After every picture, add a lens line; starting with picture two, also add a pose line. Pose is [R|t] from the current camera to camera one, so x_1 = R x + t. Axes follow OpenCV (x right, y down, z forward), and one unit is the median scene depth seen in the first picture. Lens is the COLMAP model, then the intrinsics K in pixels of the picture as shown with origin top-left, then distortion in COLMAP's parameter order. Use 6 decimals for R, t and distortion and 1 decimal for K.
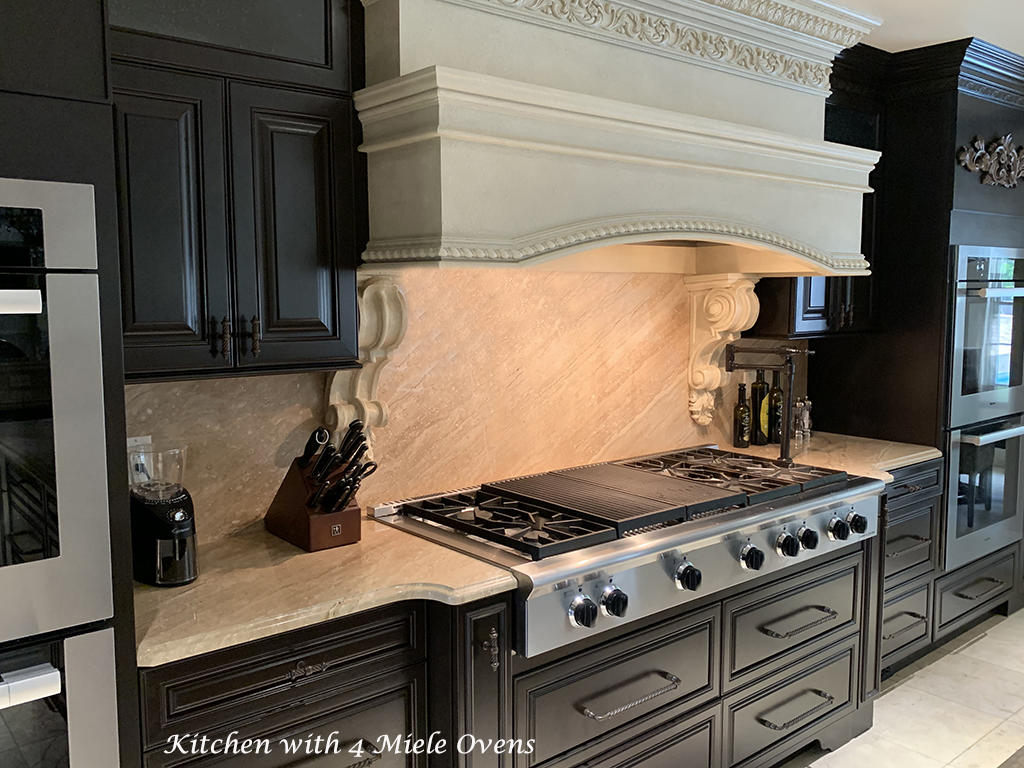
lens RADIAL K [[858.6, 0, 510.5], [0, 858.6, 388.6], [0, 0, 1]] dist [-0.018629, -0.002845]
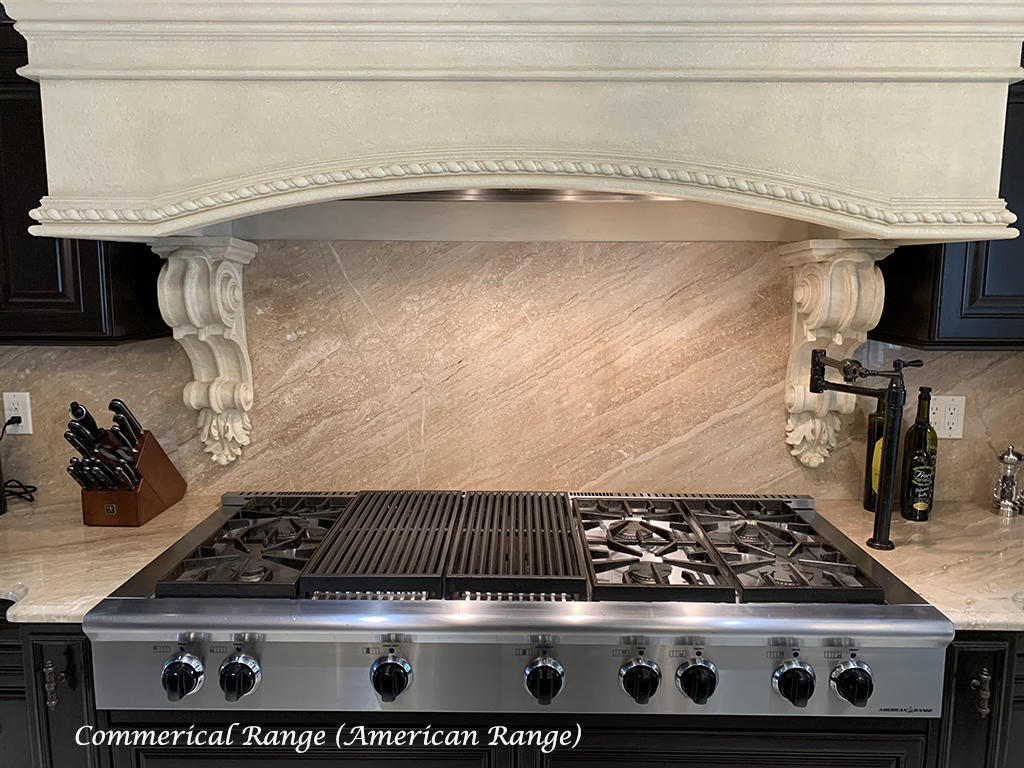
lens RADIAL K [[812.0, 0, 511.1], [0, 812.0, 382.9], [0, 0, 1]] dist [0.041089, -0.000062]
pose [[0.763332, 0.099756, -0.638257, 0.528657], [-0.078386, 0.995008, 0.061767, -0.052270], [0.641233, 0.002882, 0.767341, 0.421919]]
